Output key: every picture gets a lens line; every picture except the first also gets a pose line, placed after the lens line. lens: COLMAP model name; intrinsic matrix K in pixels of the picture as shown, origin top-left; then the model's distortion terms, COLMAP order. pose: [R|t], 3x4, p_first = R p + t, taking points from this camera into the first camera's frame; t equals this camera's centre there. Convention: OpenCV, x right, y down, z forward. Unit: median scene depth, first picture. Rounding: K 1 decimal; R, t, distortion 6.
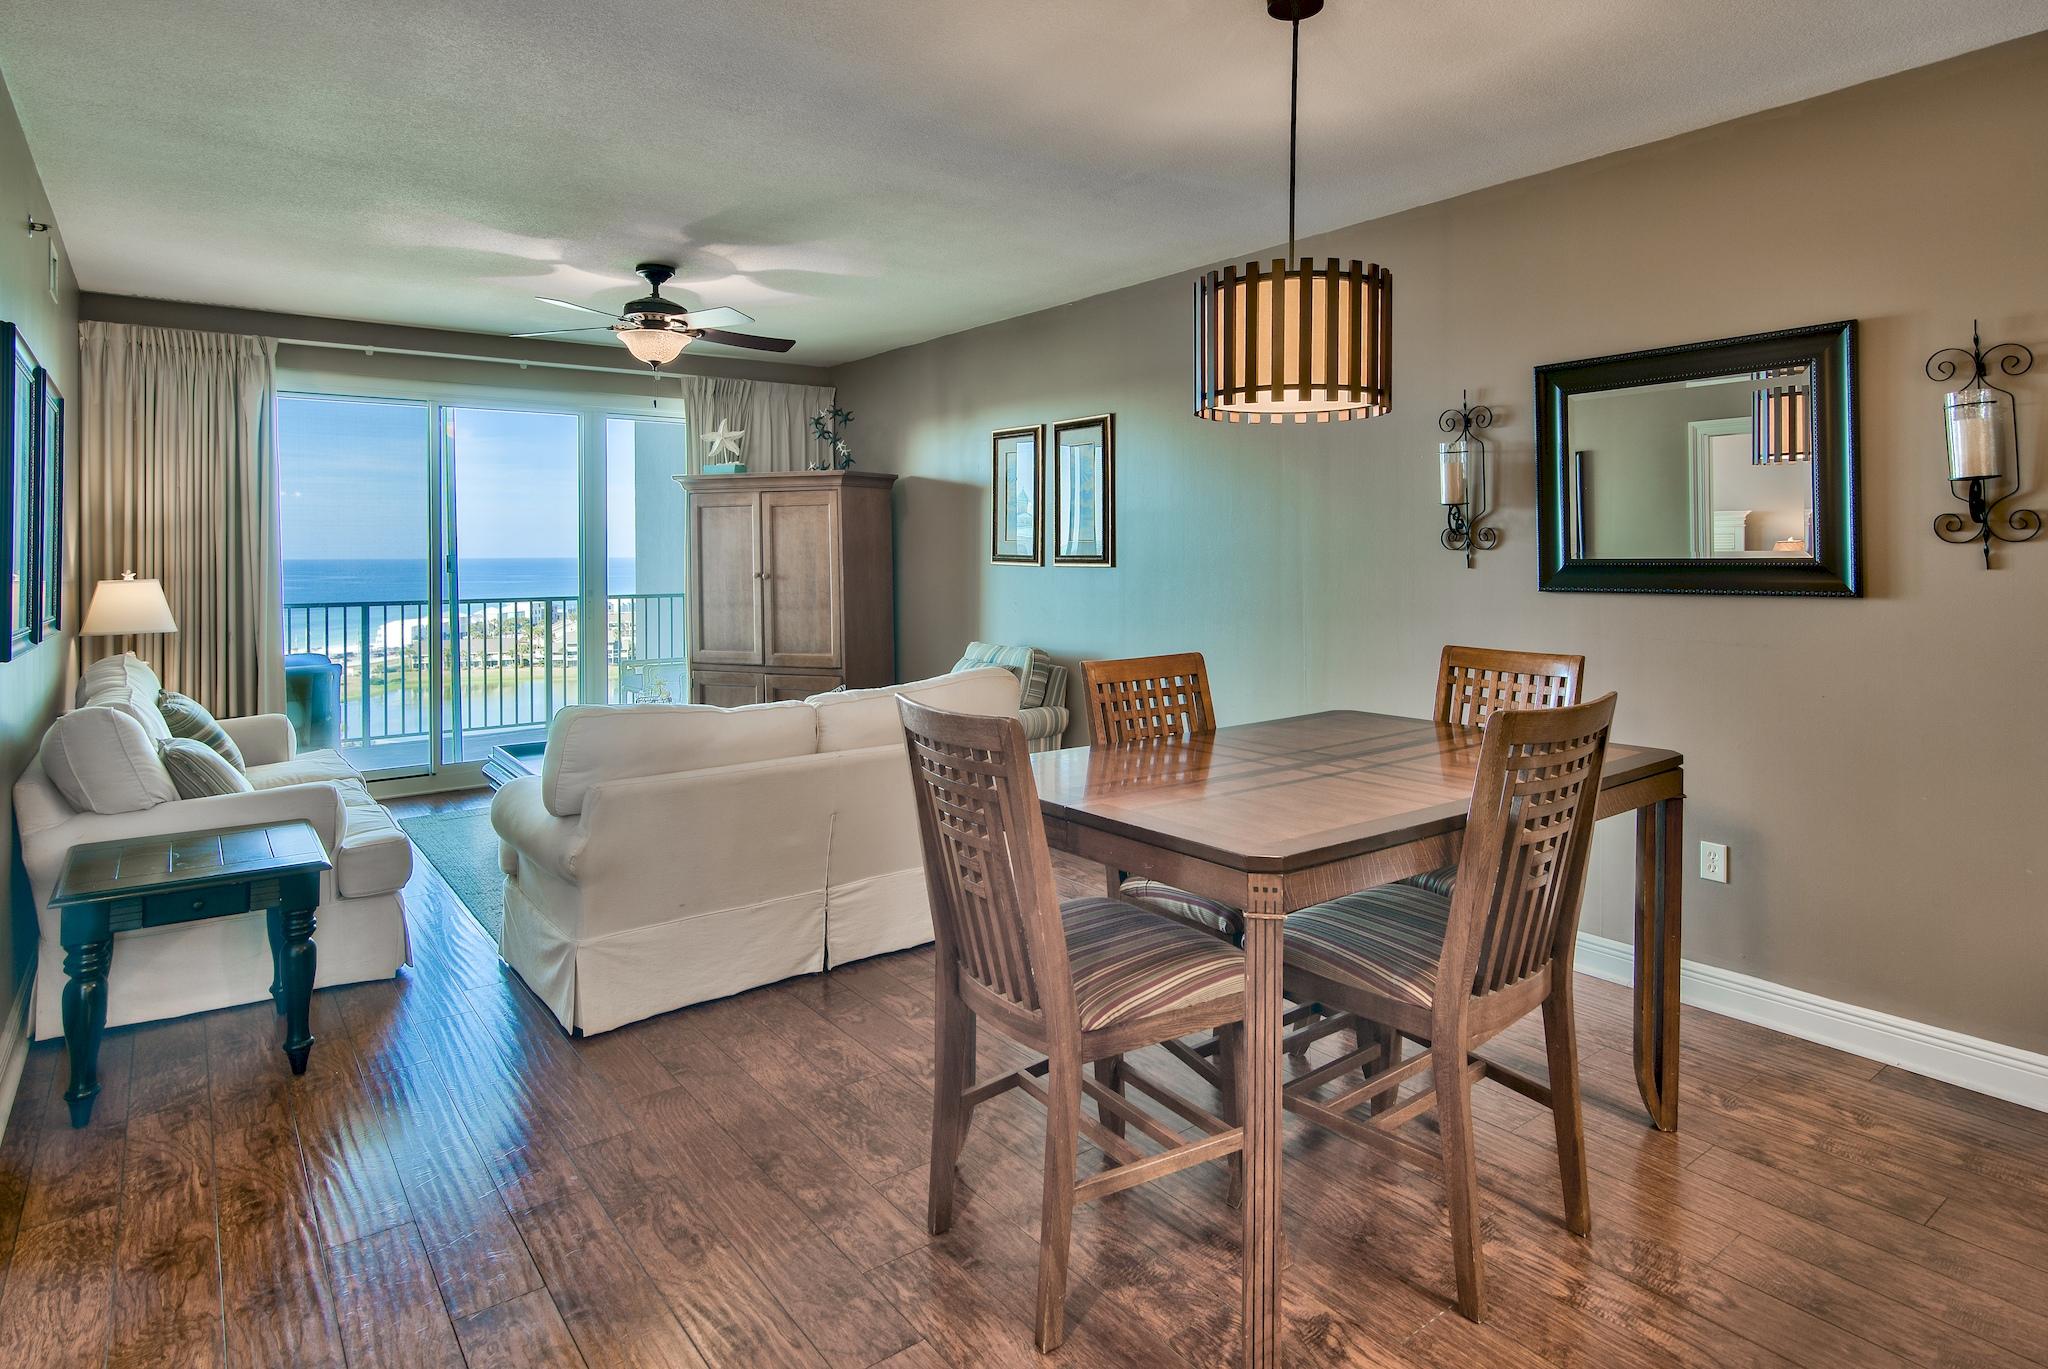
lens RADIAL K [[1130.2, 0, 1028.8], [0, 1130.2, 550.3], [0, 0, 1]] dist [0.002479, 0.017699]
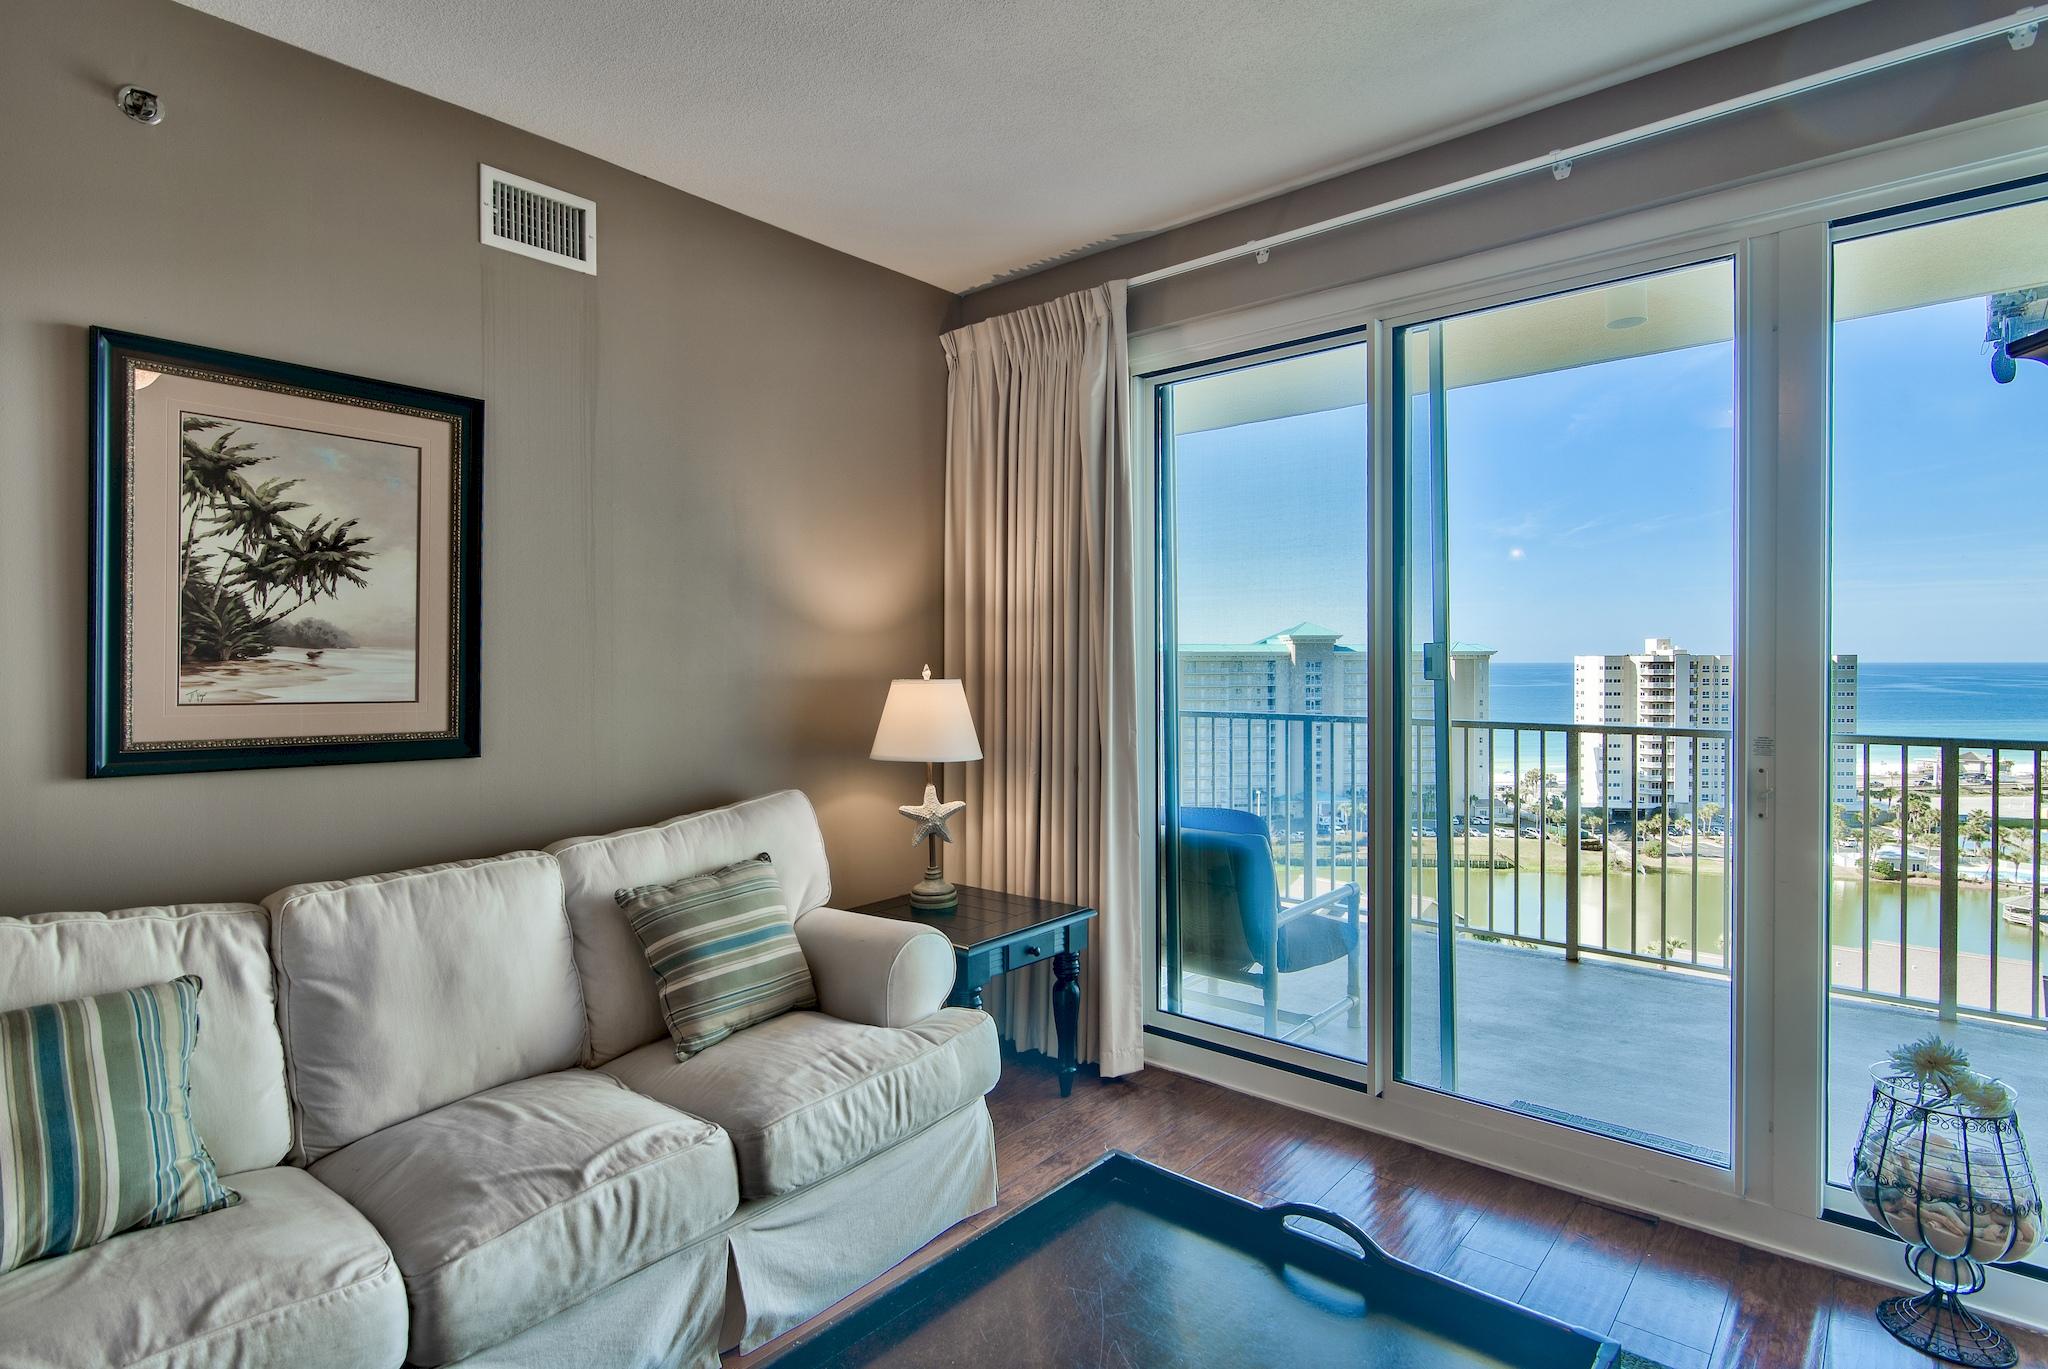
lens RADIAL K [[1039.2, 0, 1023.2], [0, 1039.2, 668.6], [0, 0, 1]] dist [-0.002163, -0.000148]
pose [[0.212581, 0.012209, -0.977067, -0.129018], [0.001823, 0.999915, 0.012891, 0.009955], [0.977142, -0.004522, 0.212541, 0.778659]]
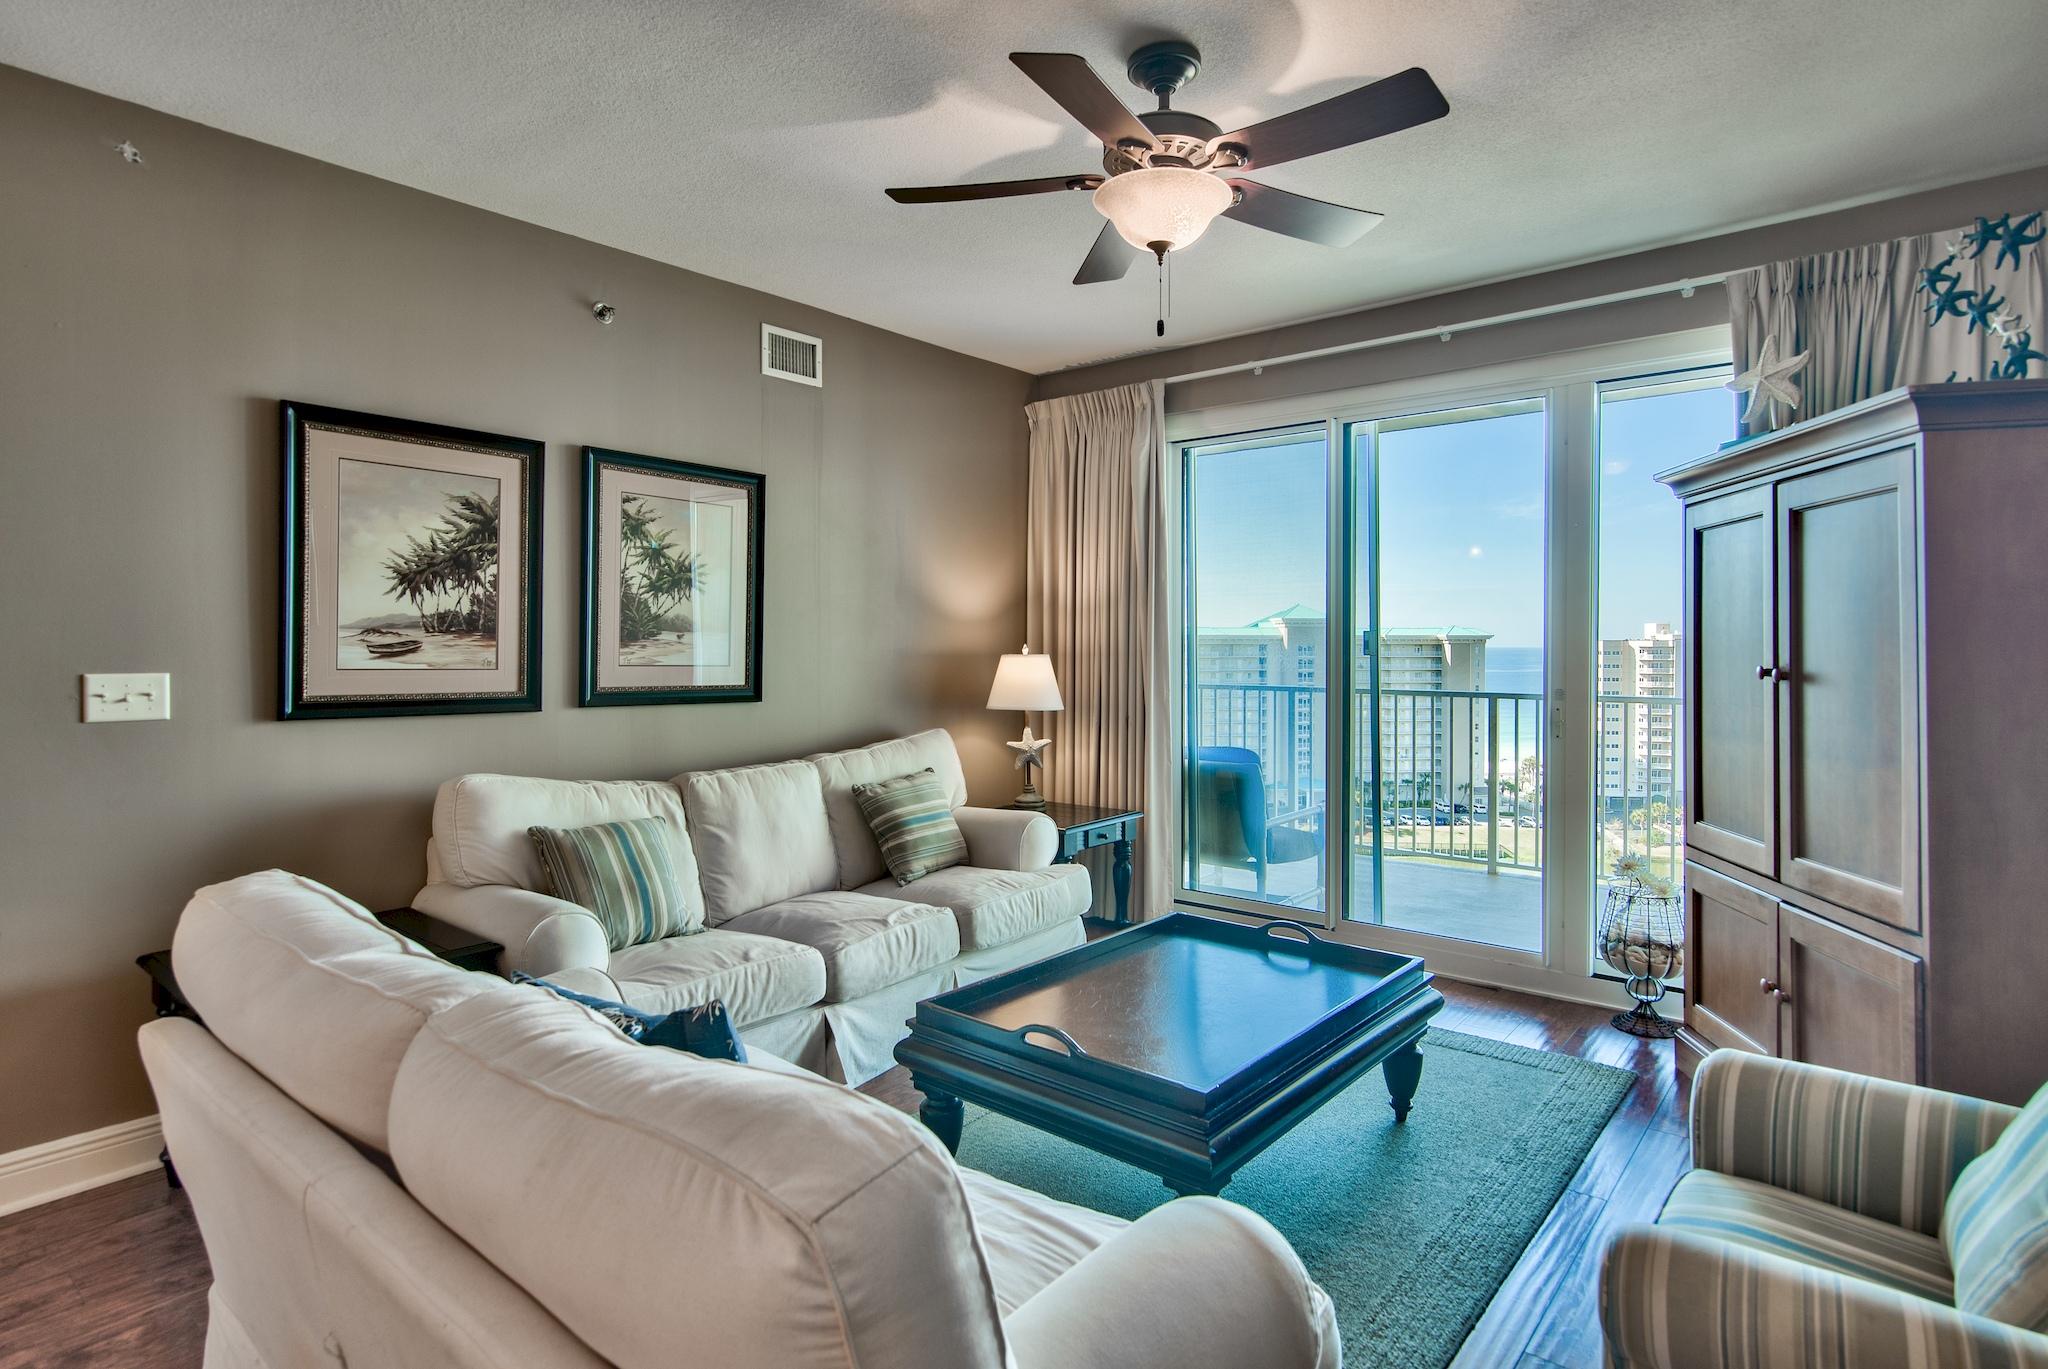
lens RADIAL K [[1080.9, 0, 1027.2], [0, 1080.9, 654.2], [0, 0, 1]] dist [0.003564, -0.000060]
pose [[0.231861, 0.015183, -0.972630, 0.108763], [-0.001808, 0.999883, 0.015177, 0.009903], [0.972747, -0.001760, 0.231861, 0.664204]]
